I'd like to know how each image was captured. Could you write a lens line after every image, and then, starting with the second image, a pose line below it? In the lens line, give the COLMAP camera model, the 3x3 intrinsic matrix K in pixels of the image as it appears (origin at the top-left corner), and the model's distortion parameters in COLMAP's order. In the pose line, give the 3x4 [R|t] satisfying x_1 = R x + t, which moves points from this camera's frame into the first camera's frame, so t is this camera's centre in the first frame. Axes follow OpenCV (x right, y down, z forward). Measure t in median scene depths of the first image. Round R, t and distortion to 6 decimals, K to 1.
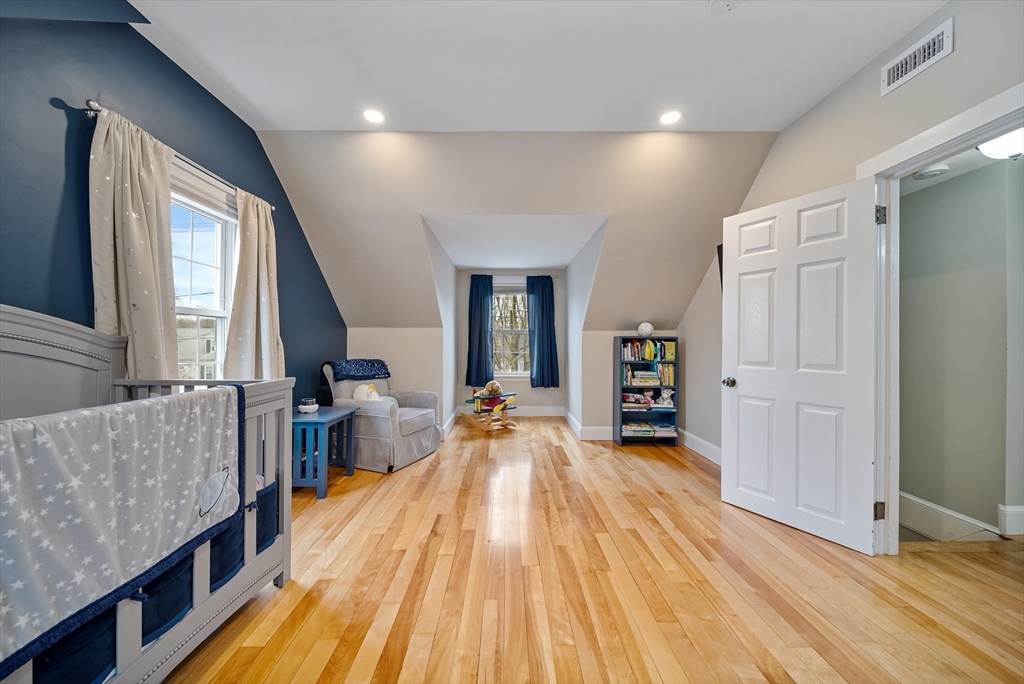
lens RADIAL K [[365.8, 0, 512.0], [0, 365.8, 342.0], [0, 0, 1]] dist [-0.000770, -0.000256]
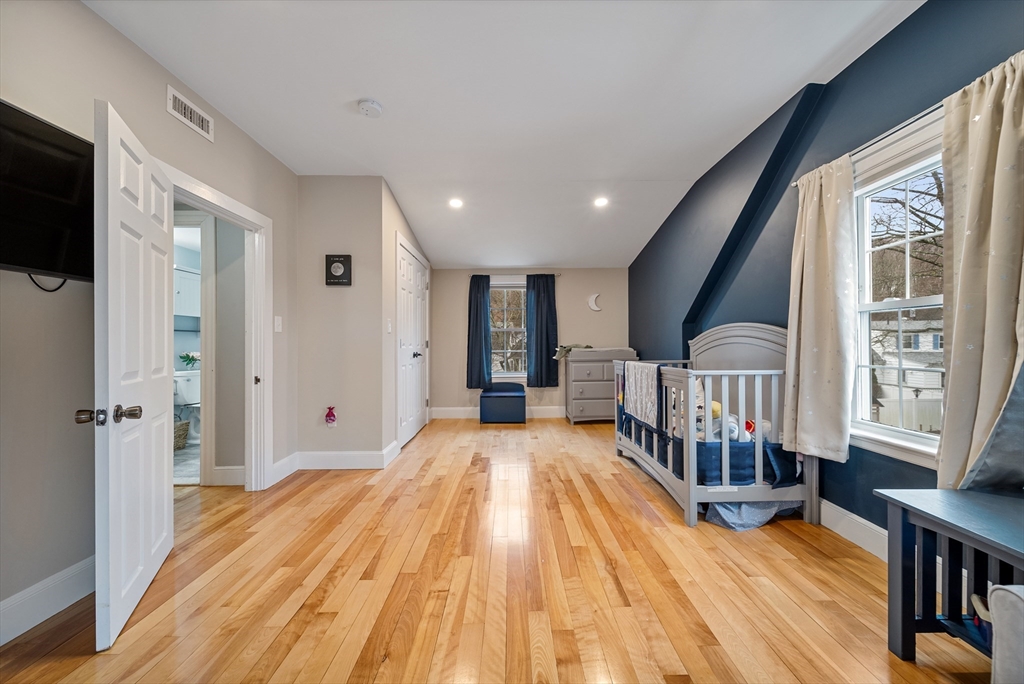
lens RADIAL K [[365.8, 0, 512.0], [0, 365.8, 342.0], [0, 0, 1]] dist [-0.000770, -0.000256]
pose [[-0.999929, 0.001157, 0.011854, 0.000025], [0.001111, 0.999992, -0.003907, 0.004225], [-0.011858, -0.003893, -0.999922, 2.068321]]
